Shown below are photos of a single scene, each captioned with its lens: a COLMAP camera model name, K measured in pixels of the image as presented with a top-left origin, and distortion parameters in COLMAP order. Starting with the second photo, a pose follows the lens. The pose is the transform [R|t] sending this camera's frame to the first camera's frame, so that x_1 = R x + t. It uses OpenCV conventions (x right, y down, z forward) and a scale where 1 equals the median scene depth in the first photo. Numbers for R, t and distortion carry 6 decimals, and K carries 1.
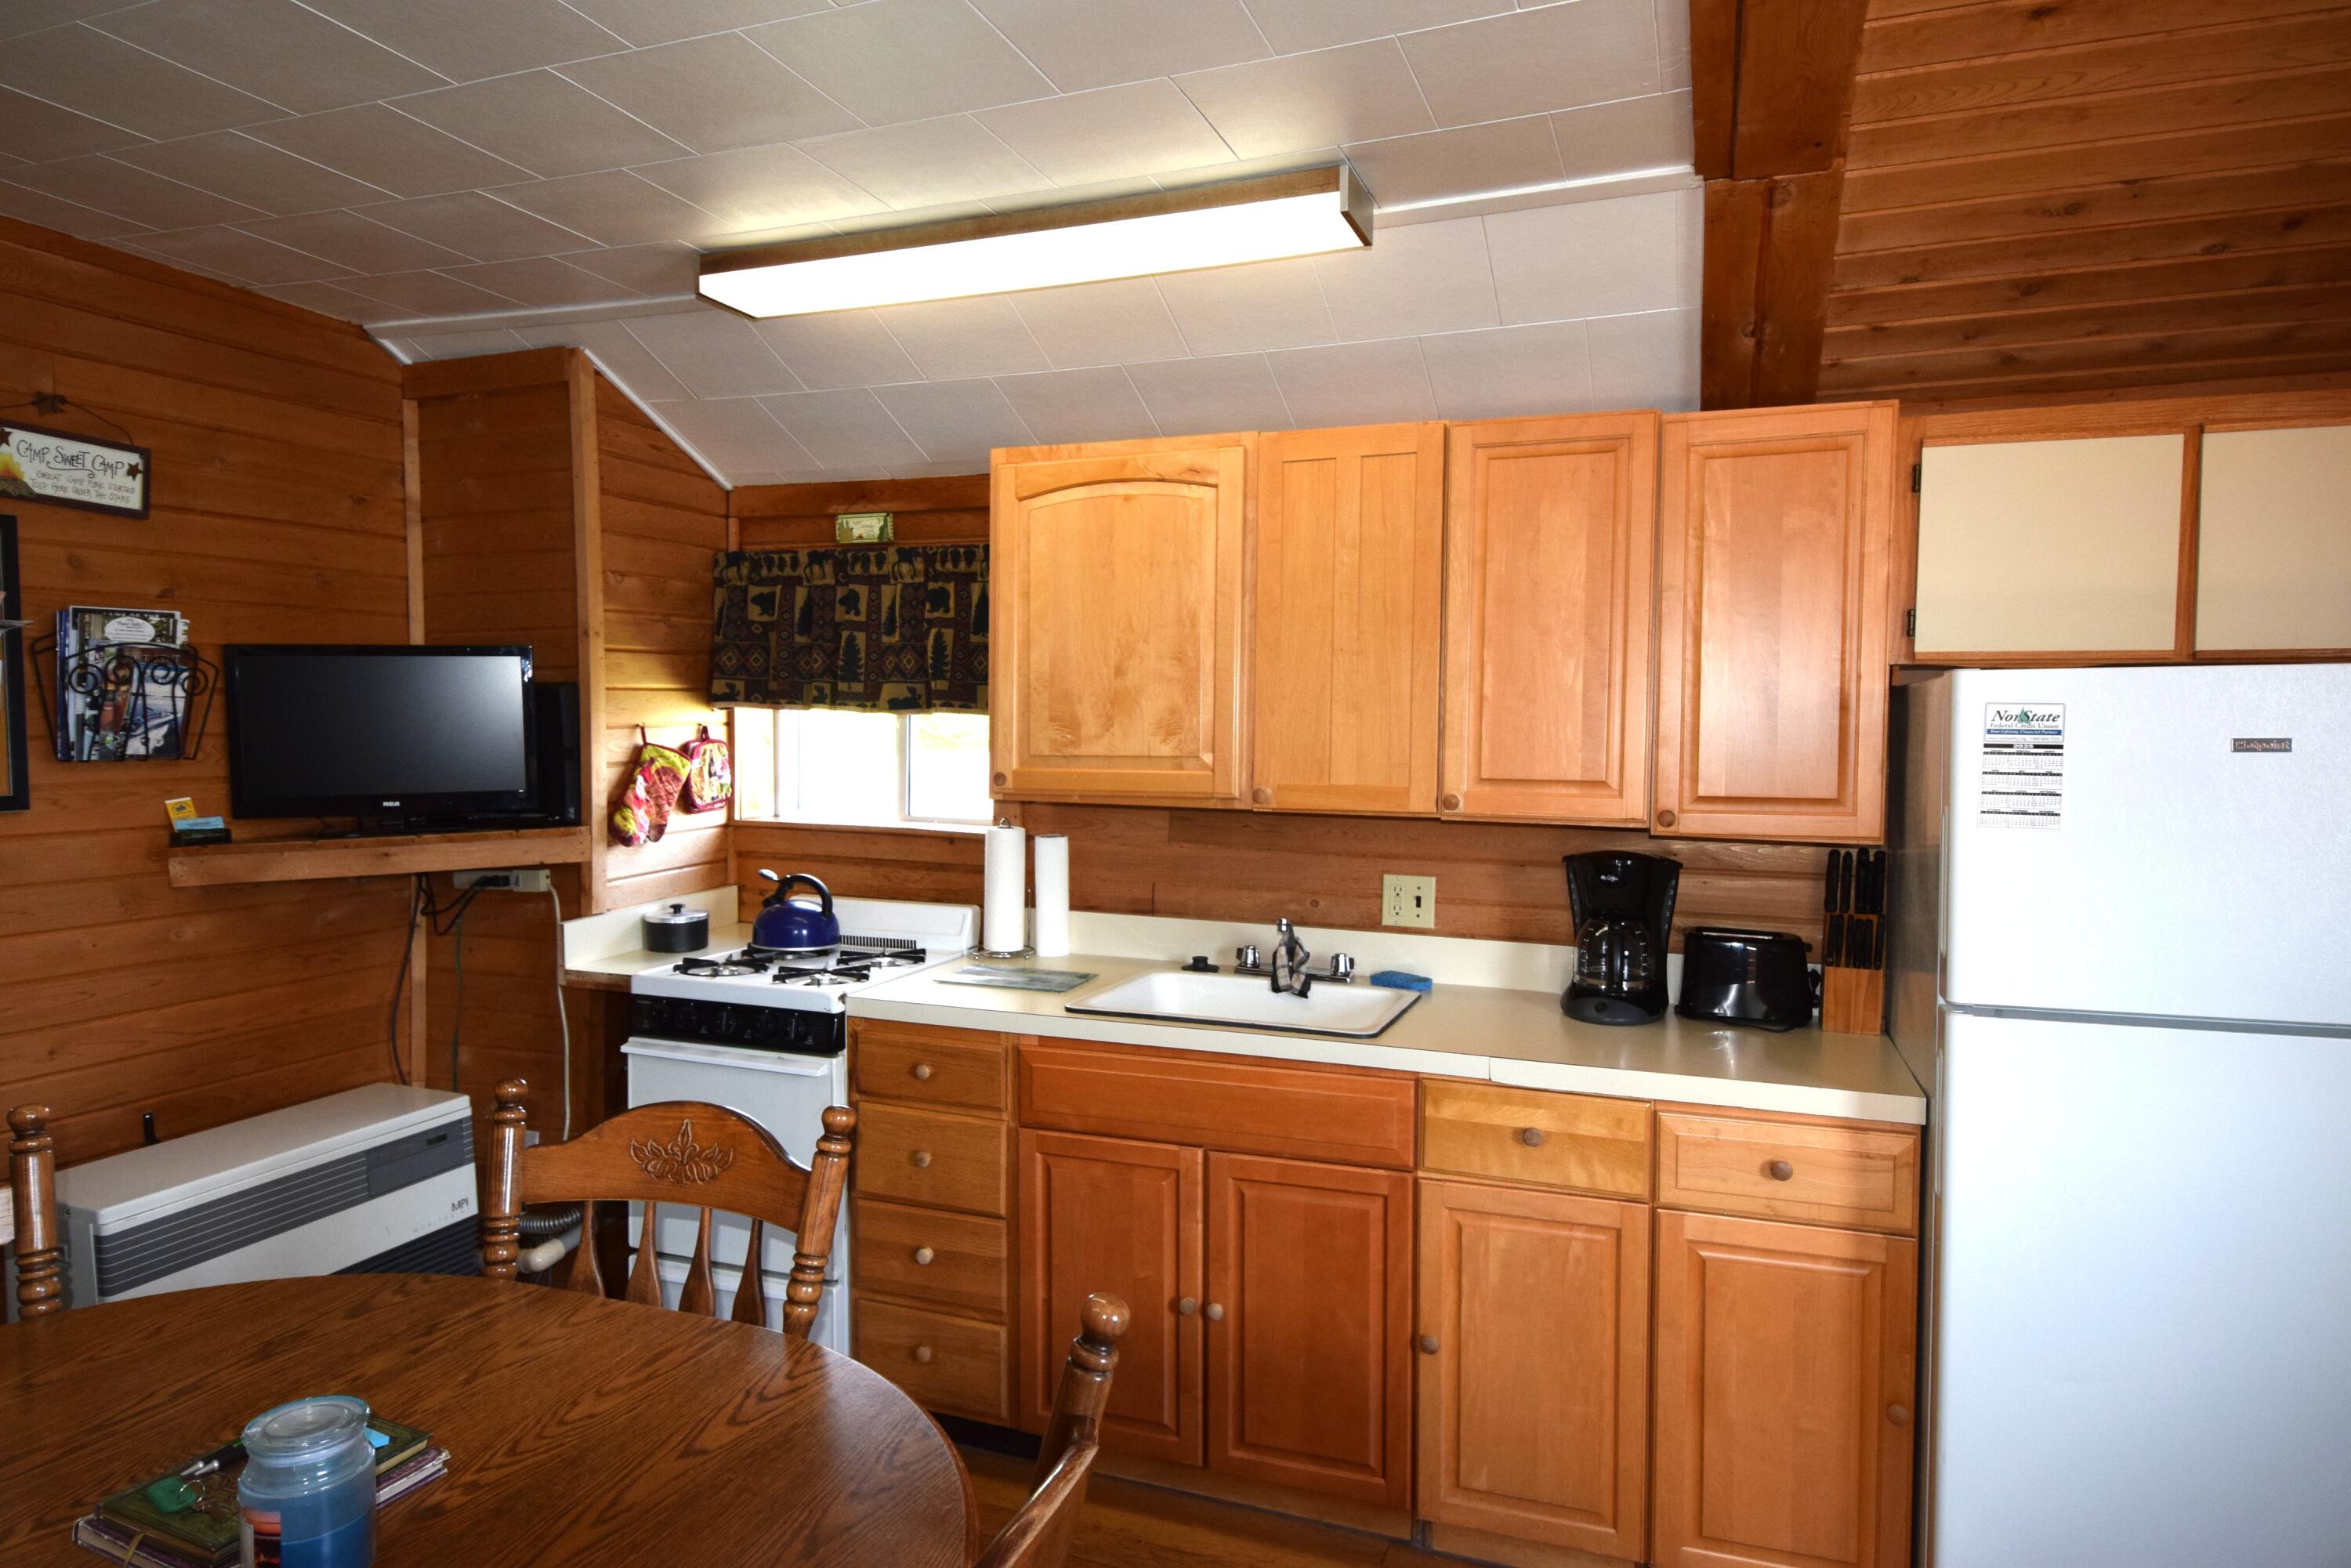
lens RADIAL K [[1411.5, 0, 1175.5], [0, 1411.5, 784.0], [0, 0, 1]] dist [0.001830, -0.001986]
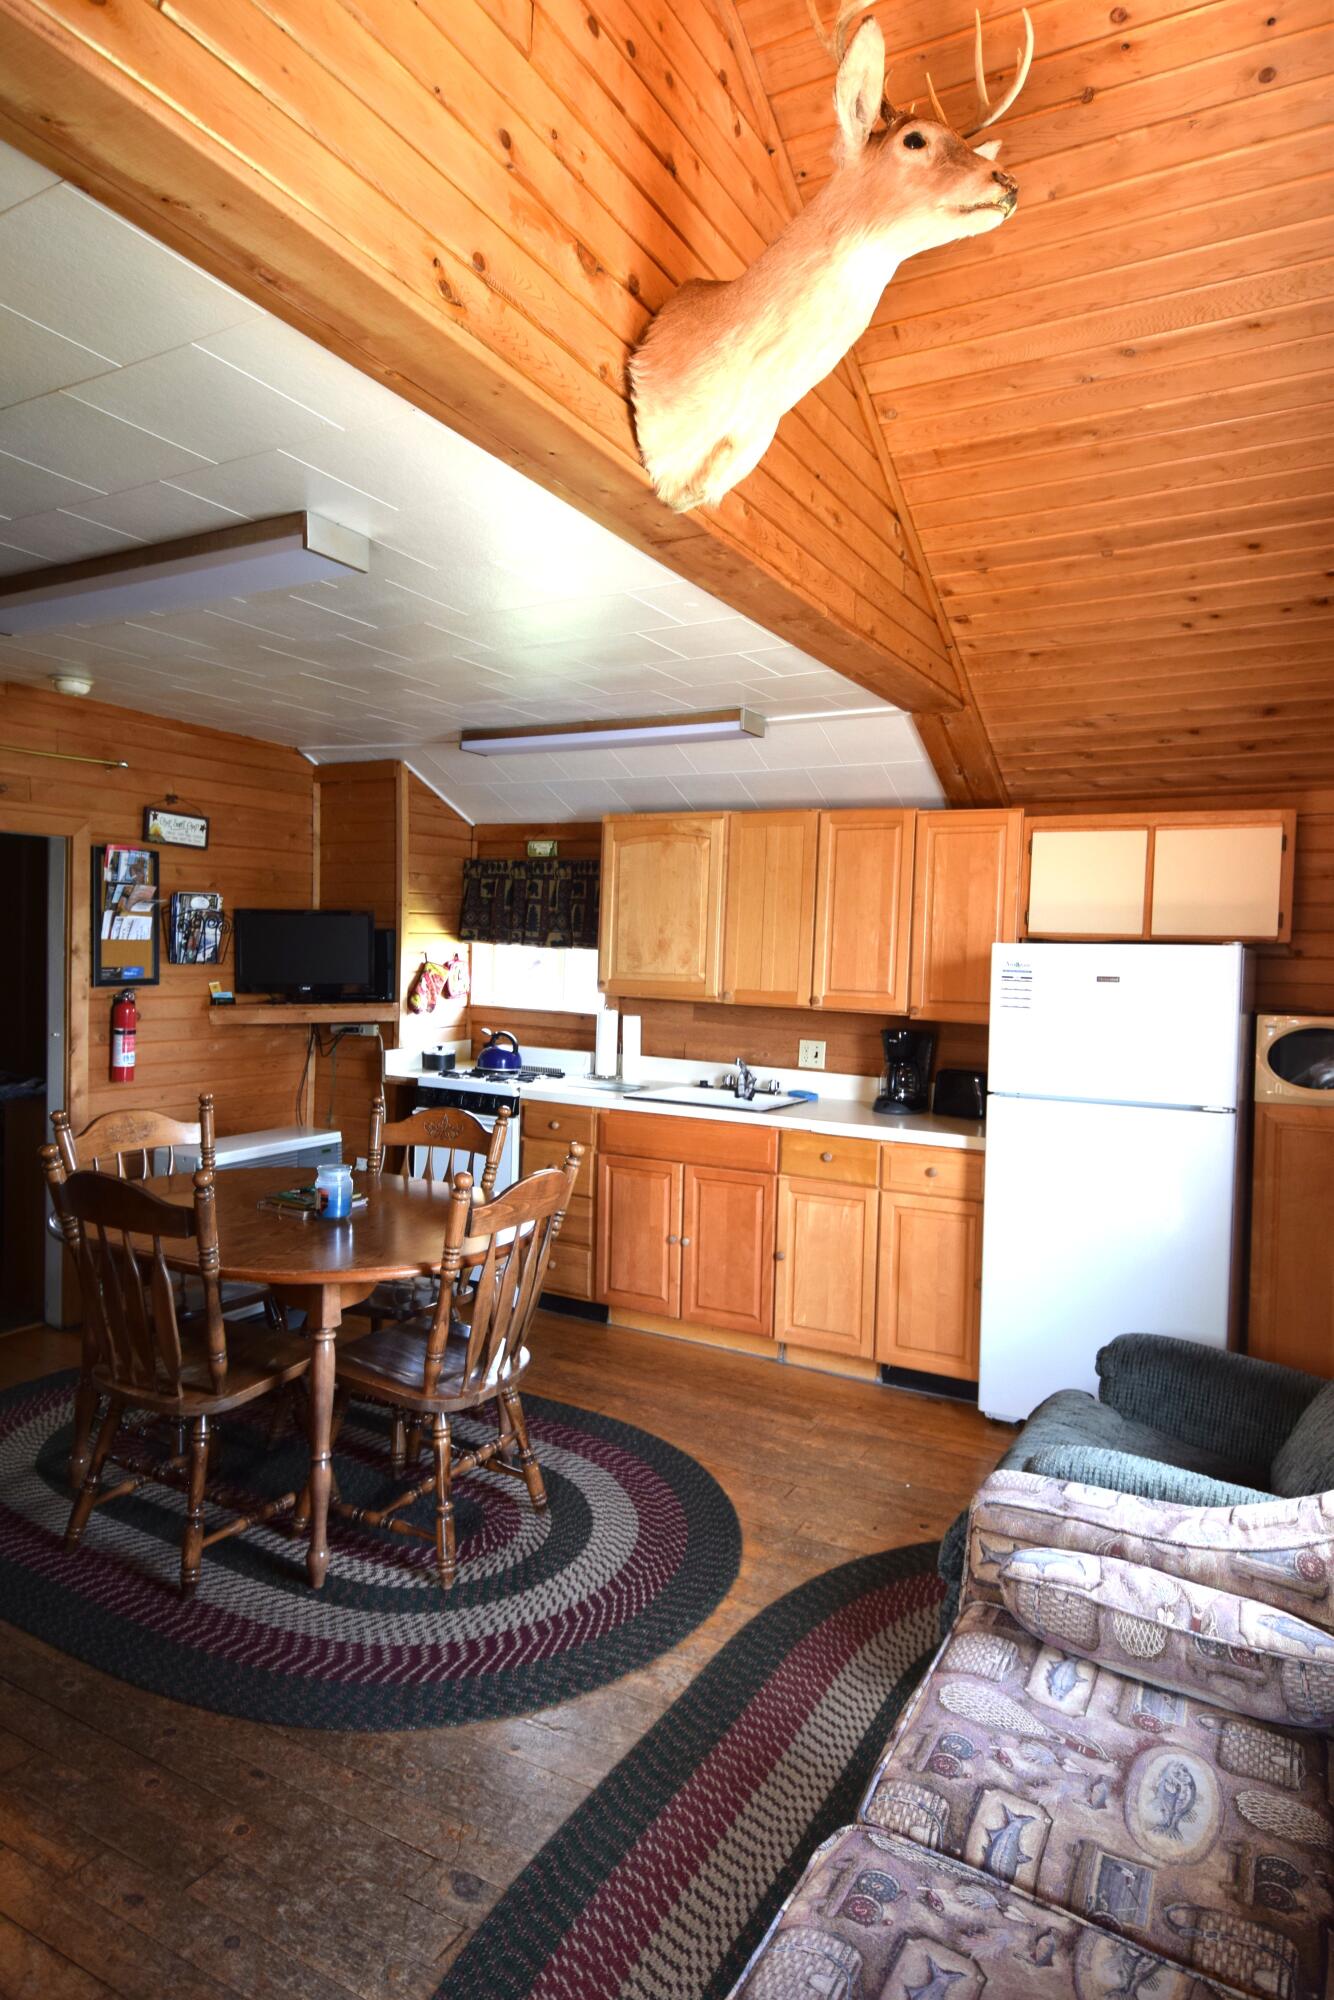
lens RADIAL K [[1182.2, 0, 667.0], [0, 1182.2, 1000.0], [0, 0, 1]] dist [0.000328, 0.000260]
pose [[0.989385, 0.028458, -0.142505, 0.192055], [-0.028827, 0.999584, -0.000530, 0.016274], [0.142431, 0.004632, 0.989794, -0.586182]]
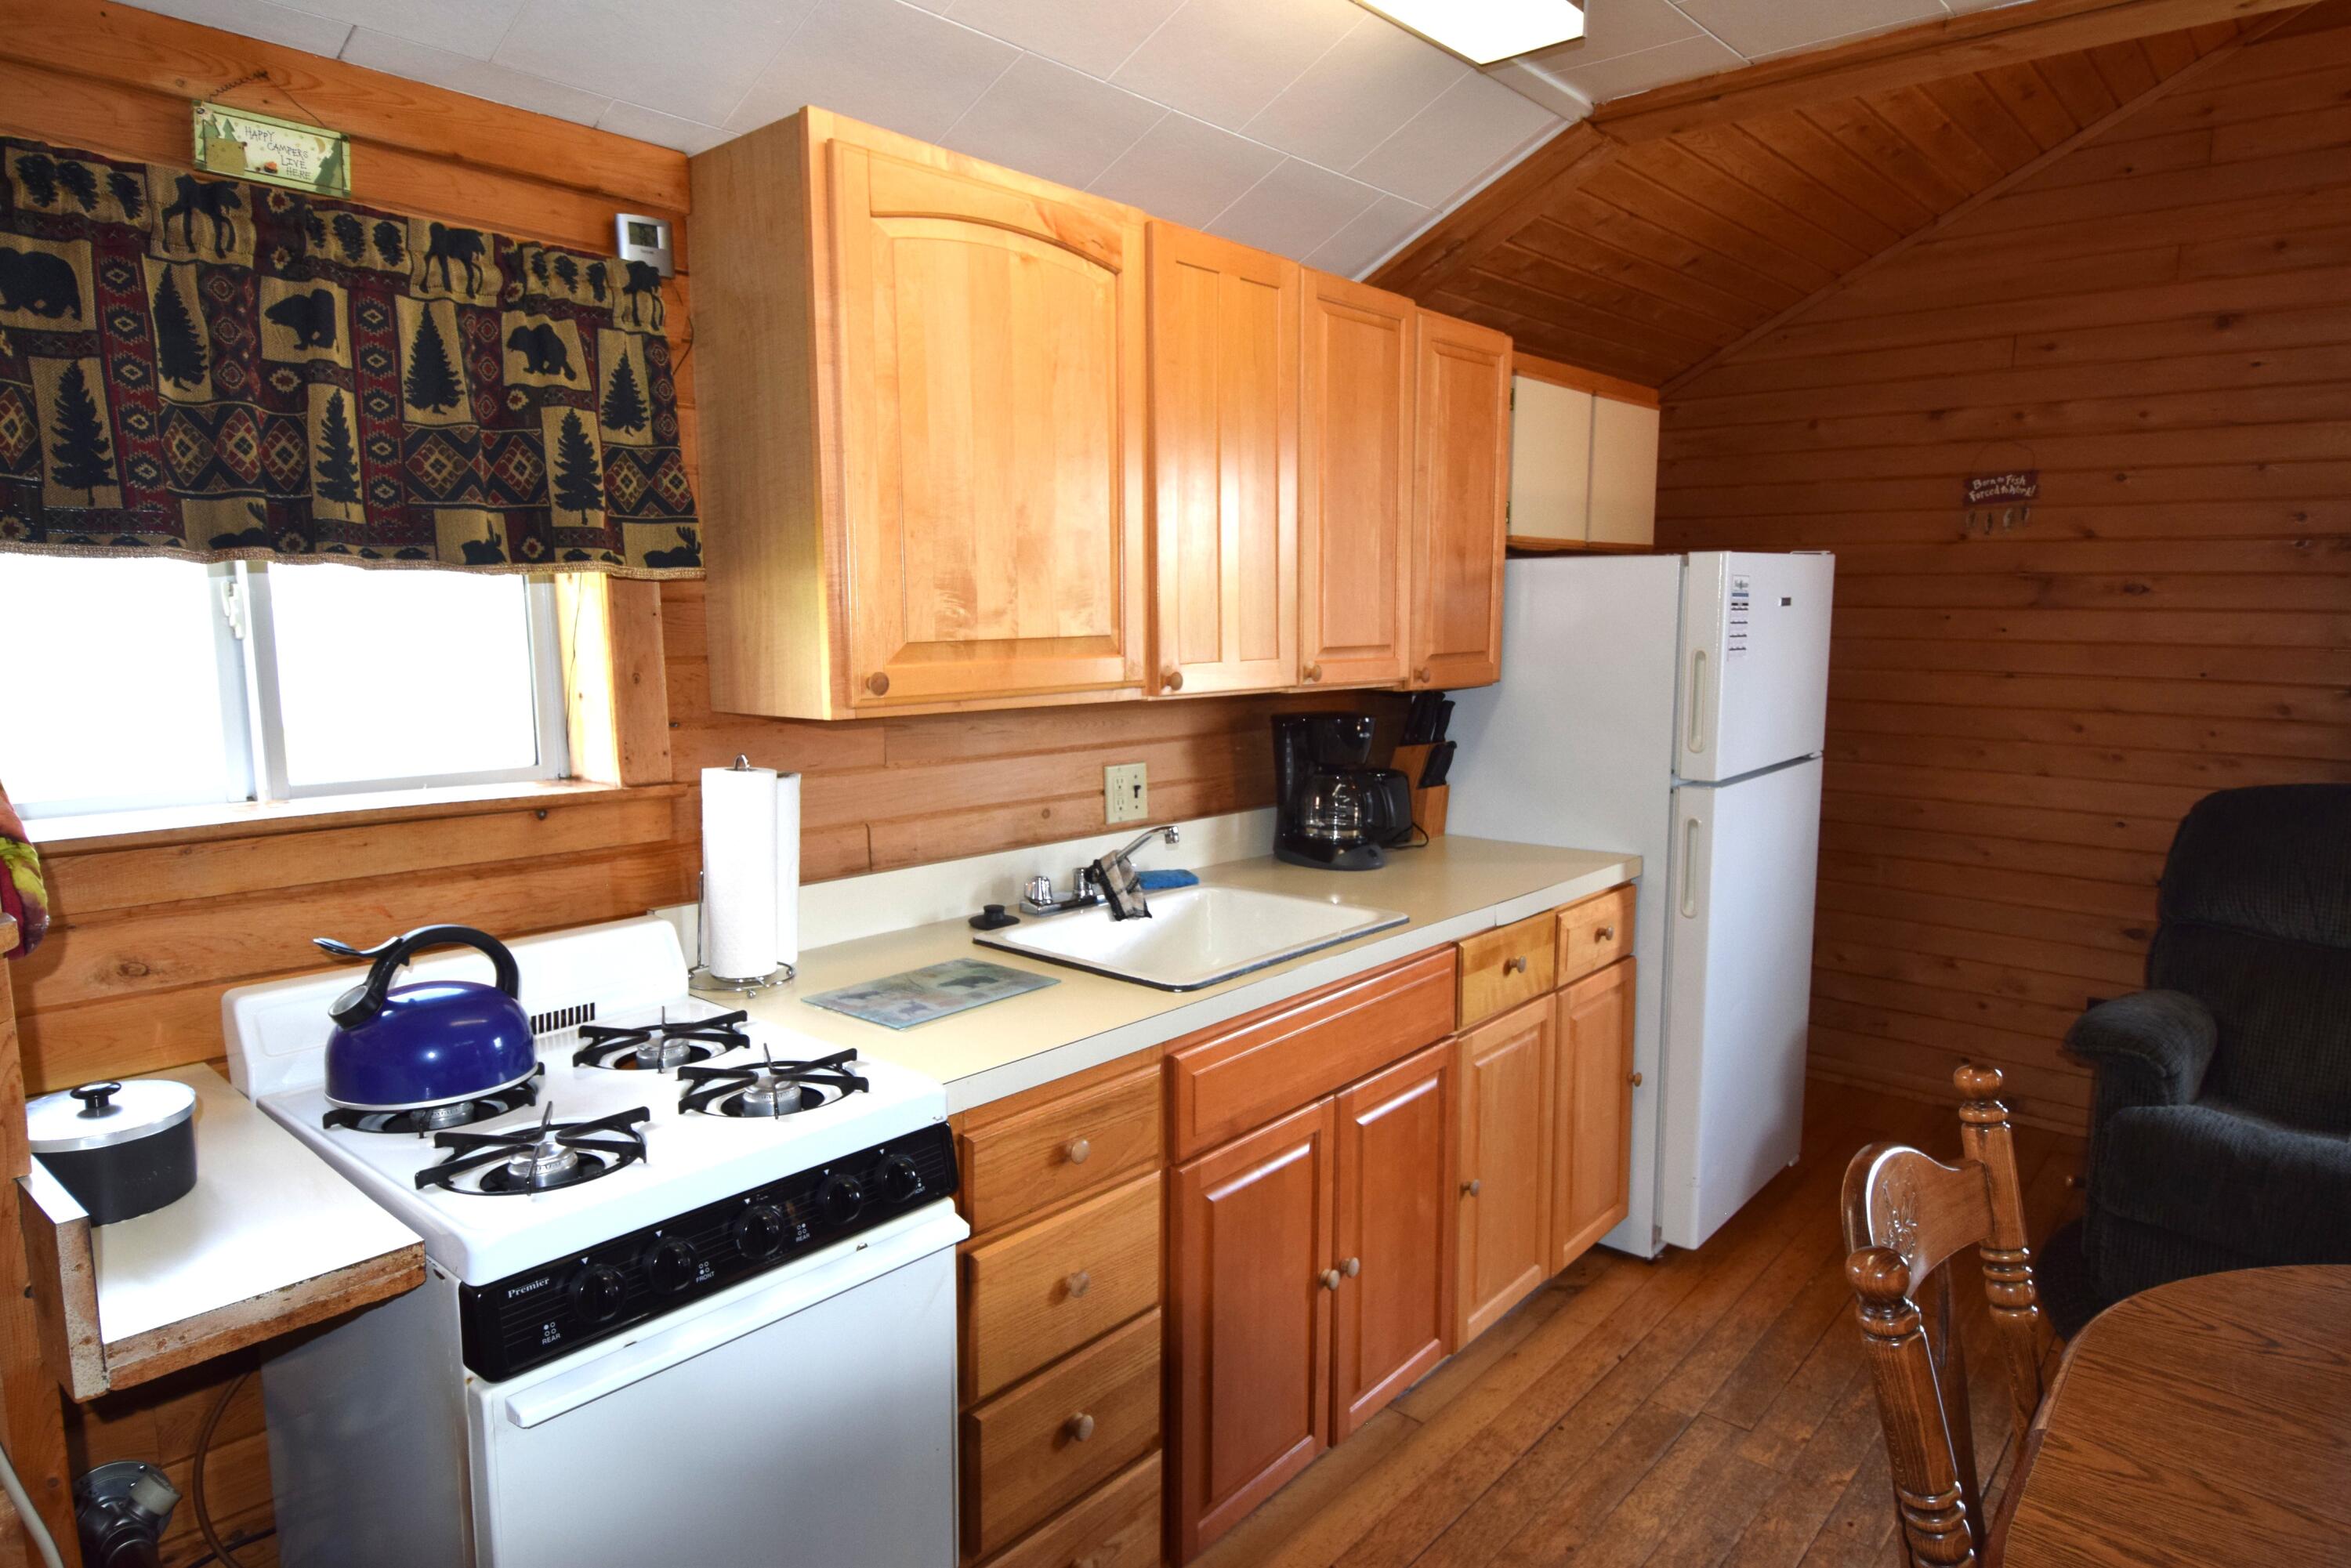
lens RADIAL K [[1411.5, 0, 1175.5], [0, 1411.5, 784.0], [0, 0, 1]] dist [0.001830, -0.001986]
pose [[0.343436, -0.128853, 0.930295, -0.633290], [0.042846, 0.991662, 0.121535, -0.027735], [-0.938198, -0.001880, 0.346094, 0.647024]]
